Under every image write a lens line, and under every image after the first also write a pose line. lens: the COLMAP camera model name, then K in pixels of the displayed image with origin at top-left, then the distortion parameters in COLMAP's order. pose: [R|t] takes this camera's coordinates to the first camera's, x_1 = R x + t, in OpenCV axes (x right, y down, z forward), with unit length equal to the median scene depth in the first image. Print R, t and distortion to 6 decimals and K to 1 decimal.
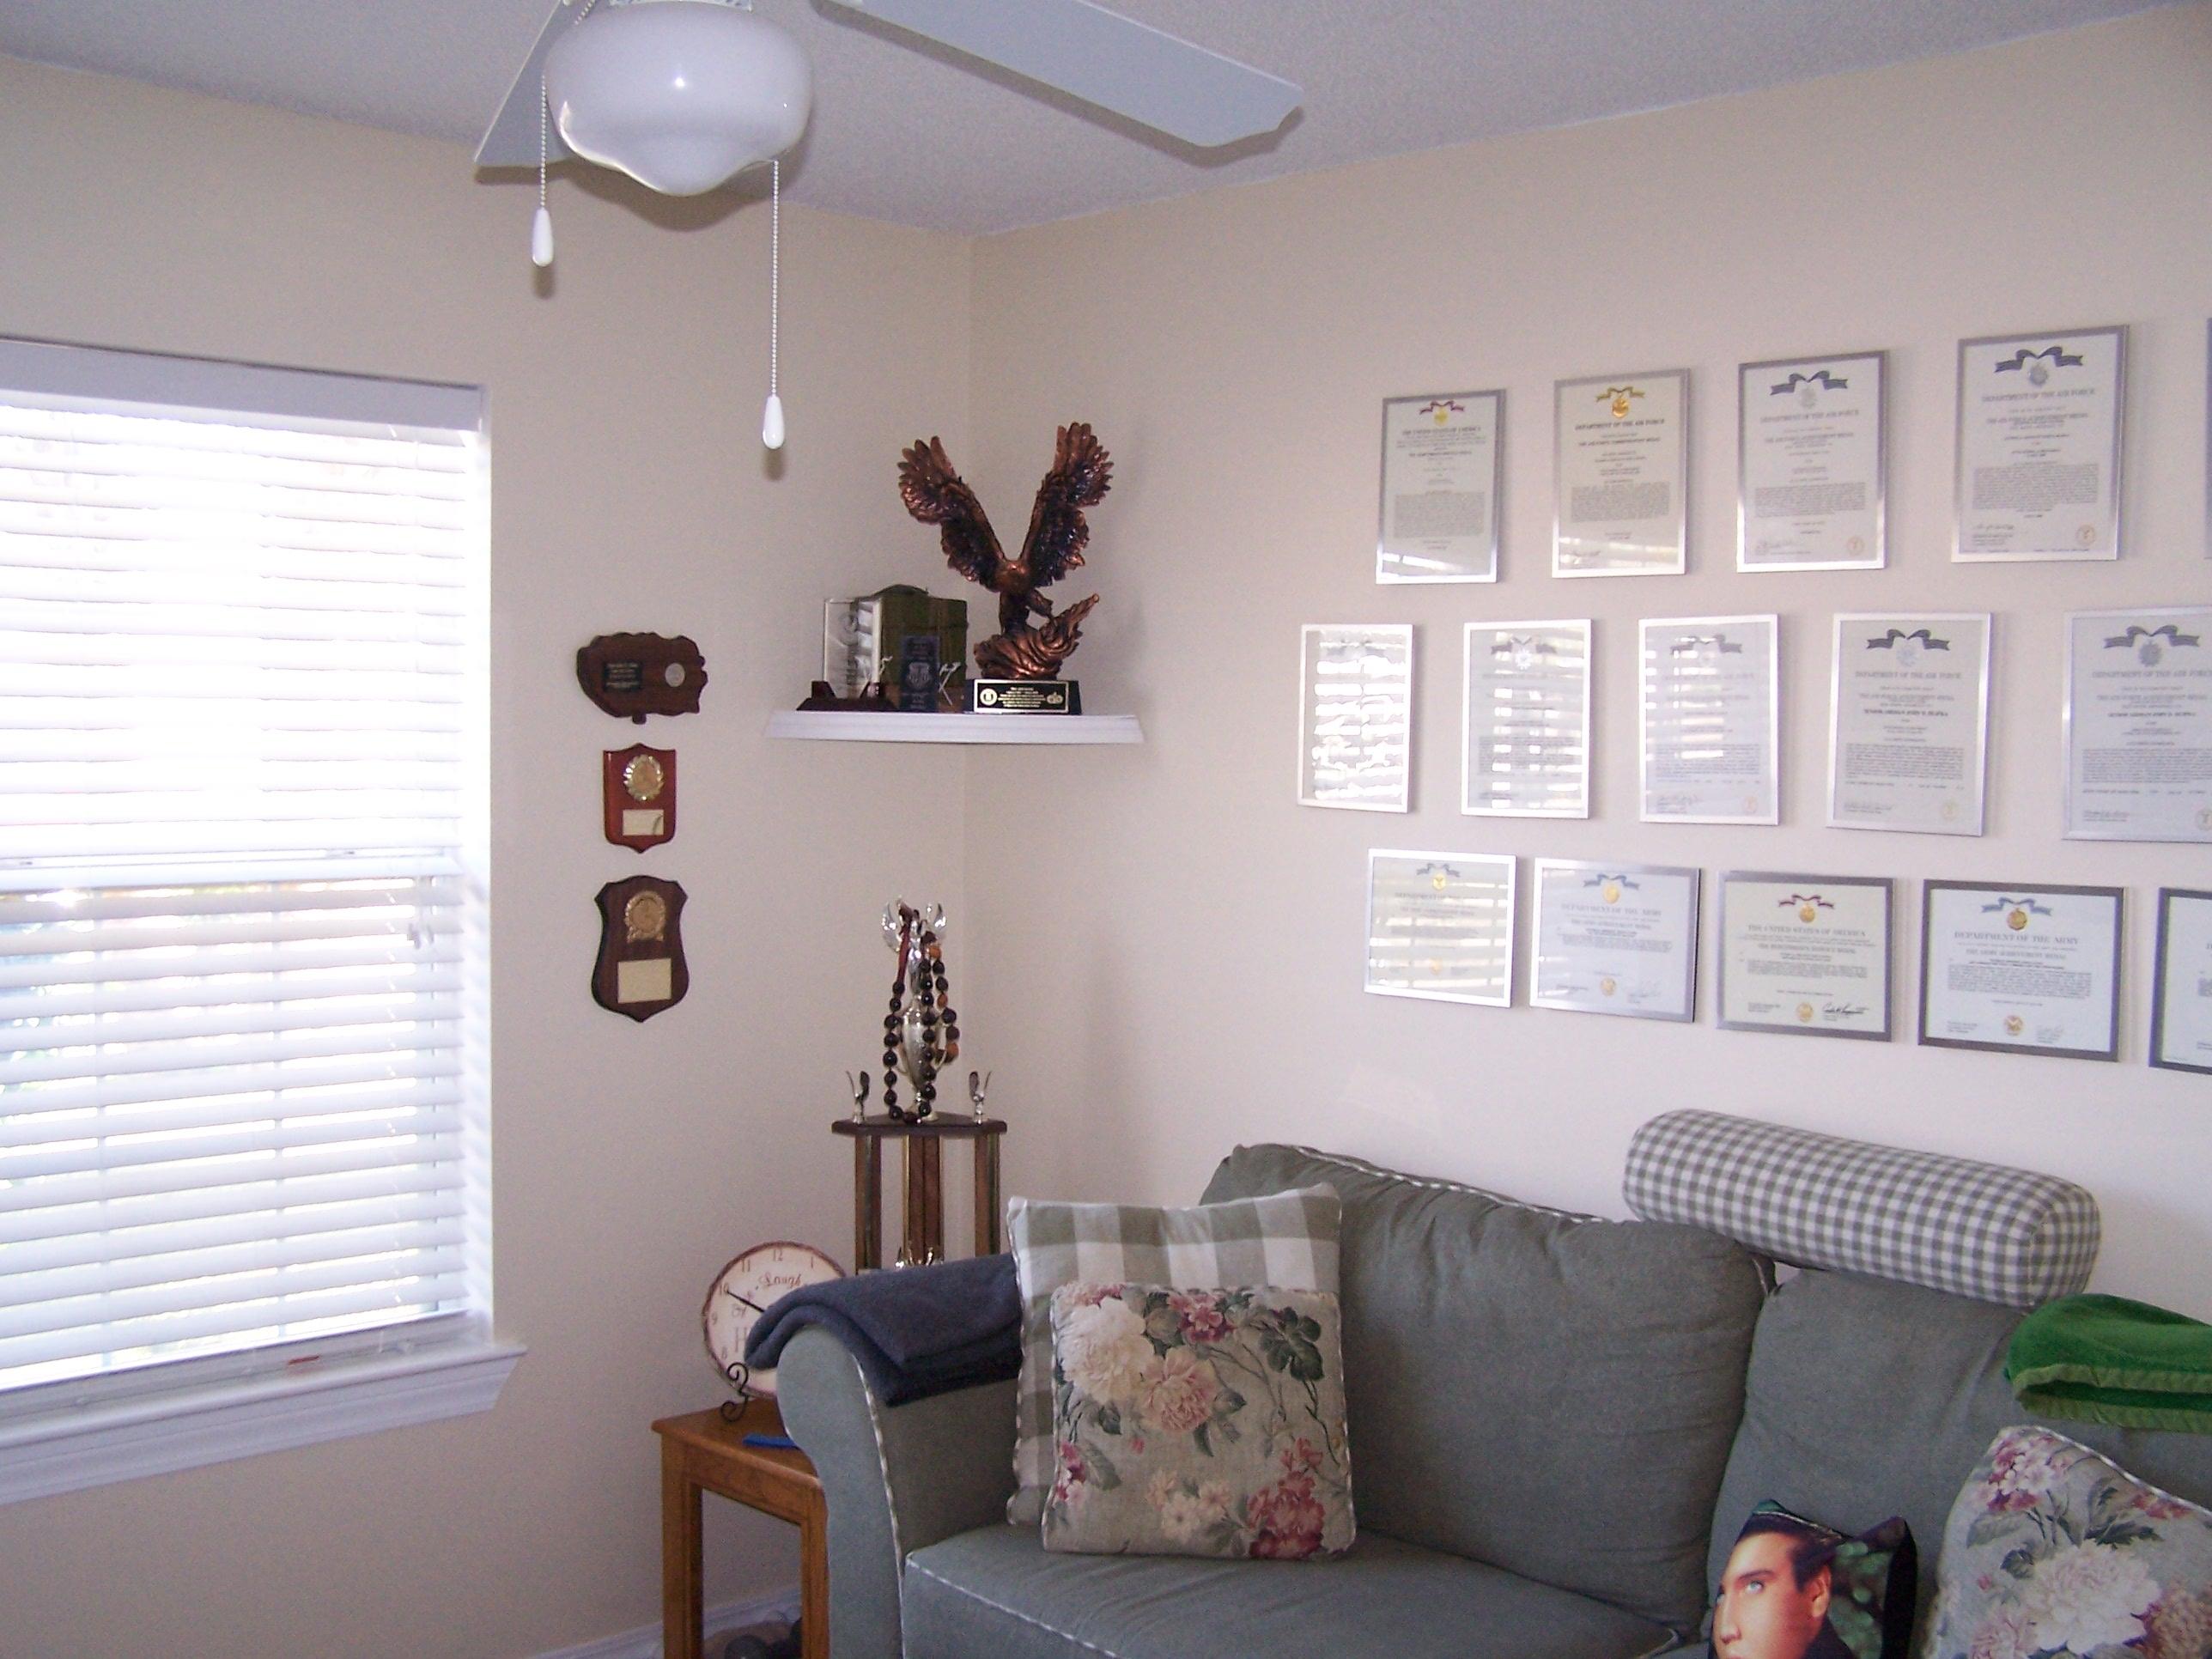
lens RADIAL K [[2532.7, 0, 1067.2], [0, 2532.7, 892.9], [0, 0, 1]] dist [-0.201842, 0.380748]
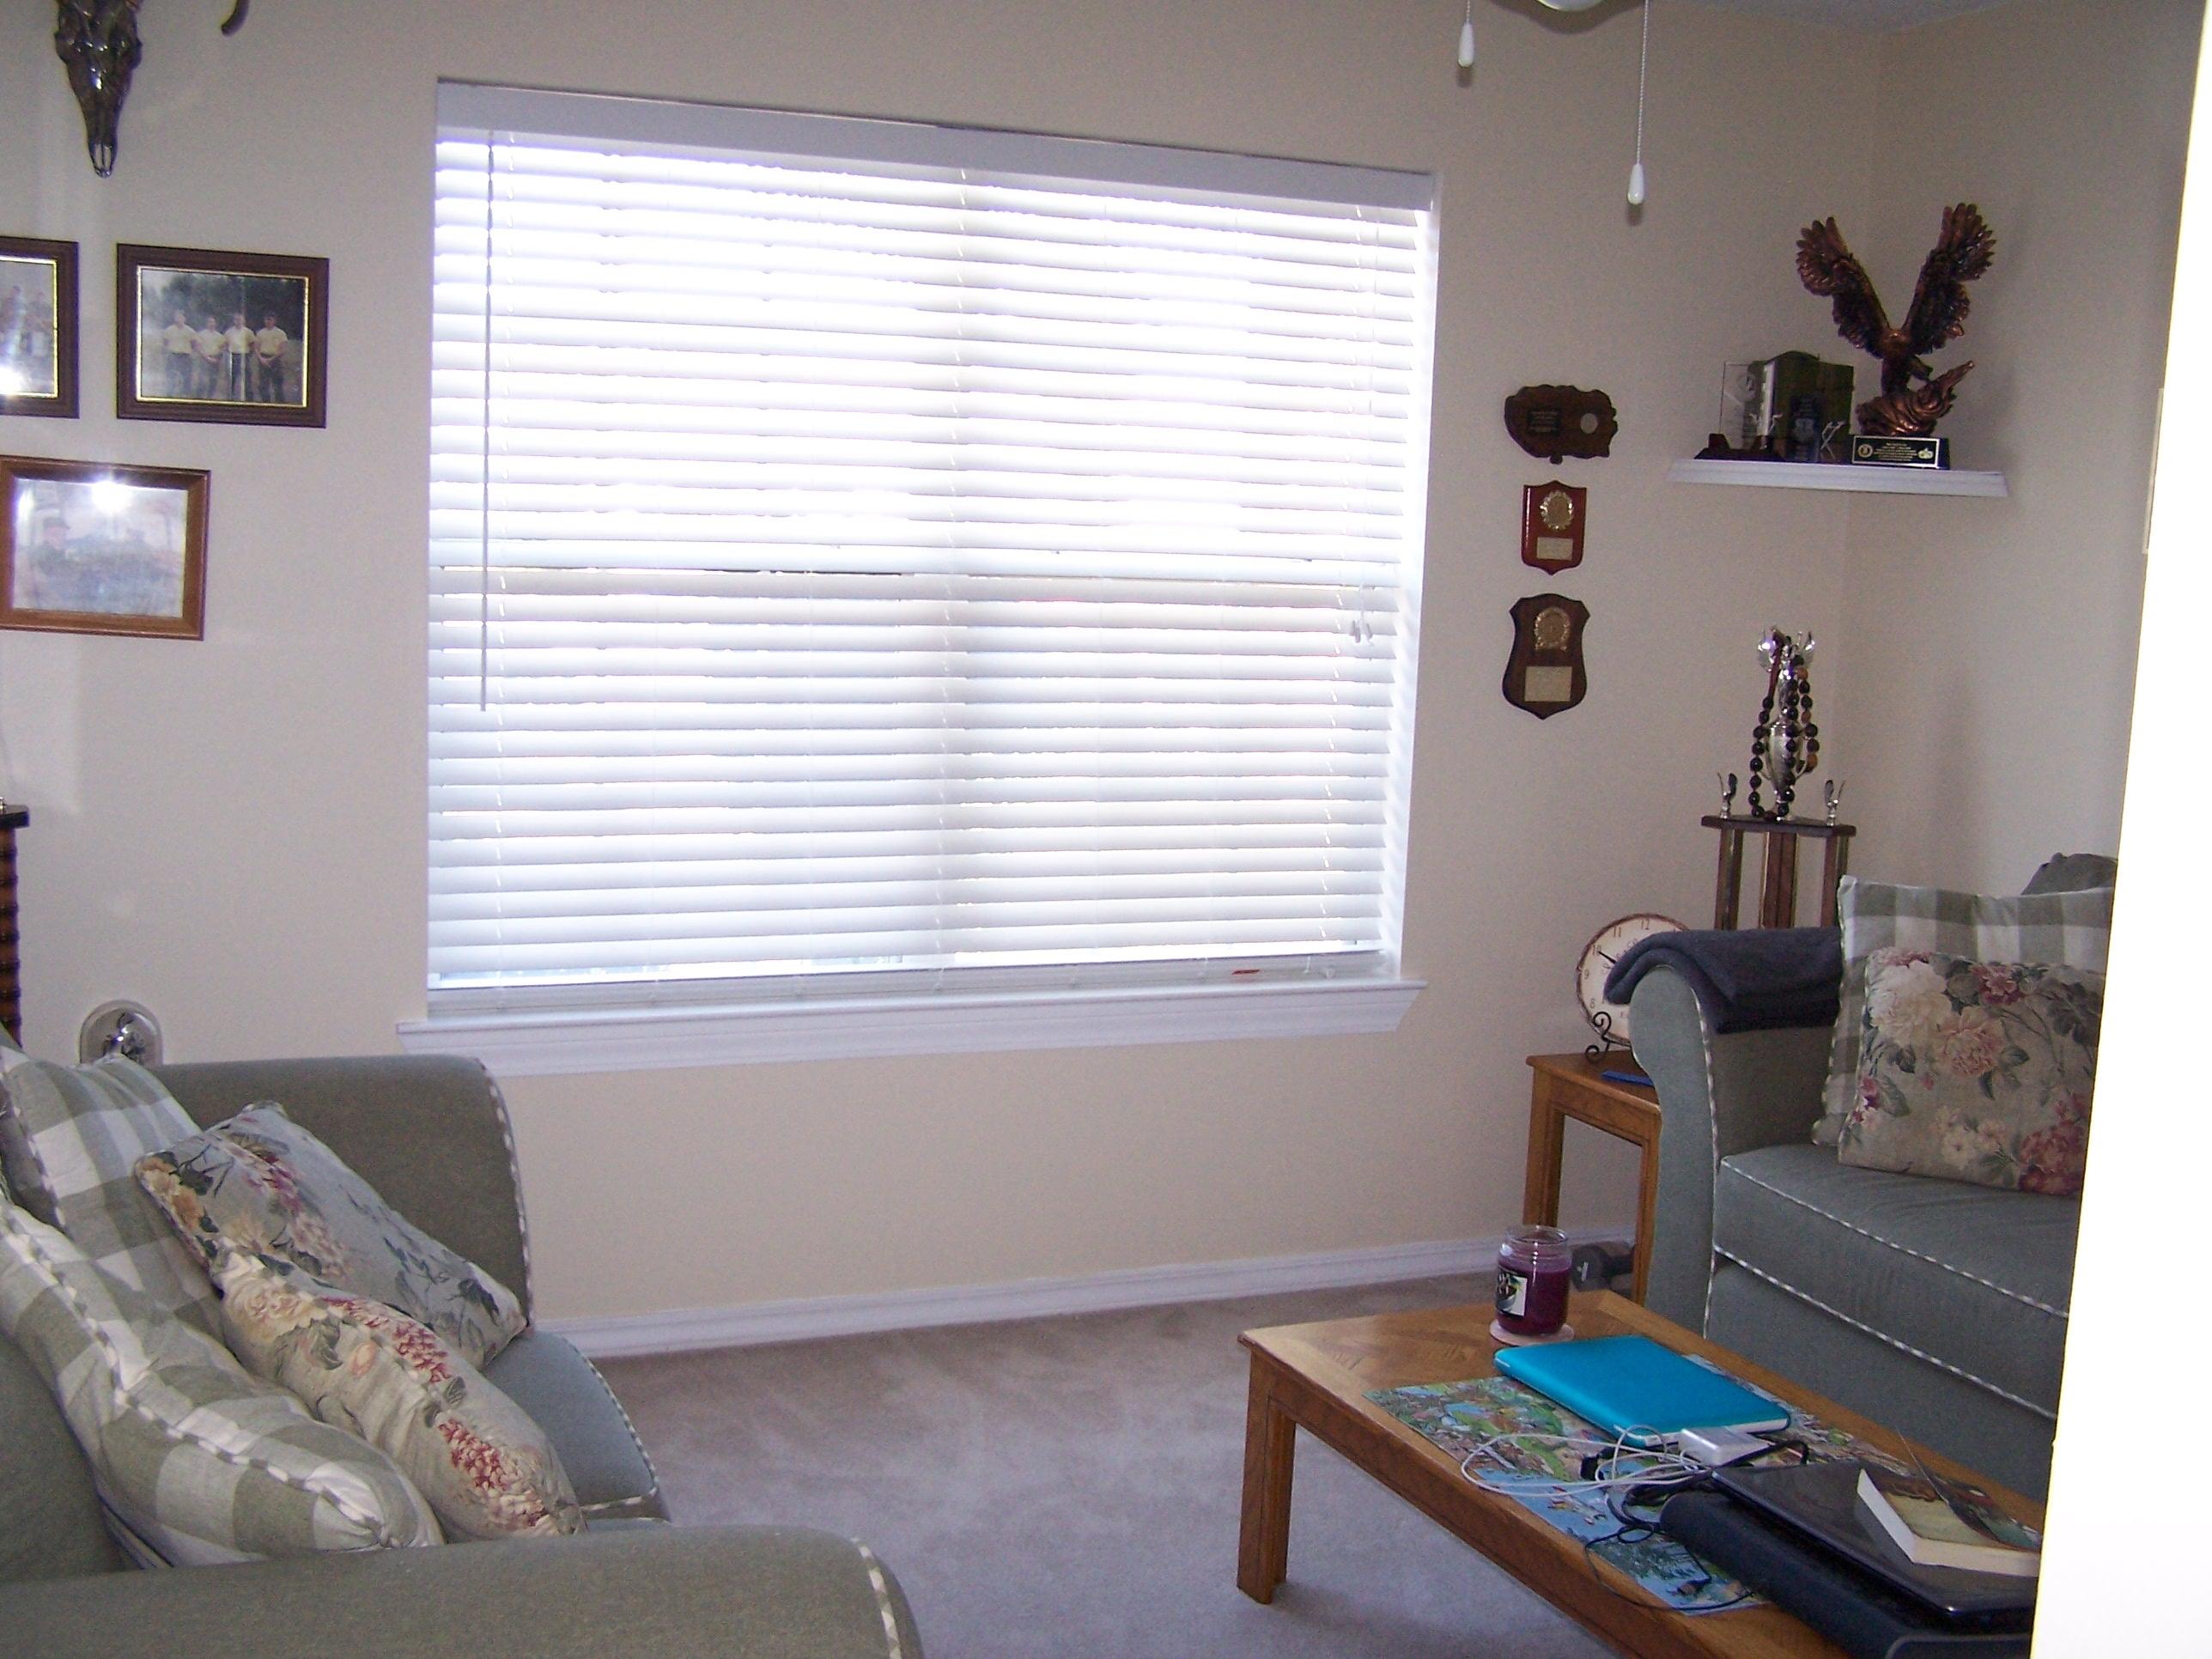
lens RADIAL K [[2516.4, 0, 1065.1], [0, 2516.4, 892.0], [0, 0, 1]] dist [-0.198806, 0.347359]
pose [[0.928974, 0.077699, -0.361897, 0.058450], [-0.050219, 0.995136, 0.084744, 0.050208], [0.366721, -0.060550, 0.928358, -0.190918]]
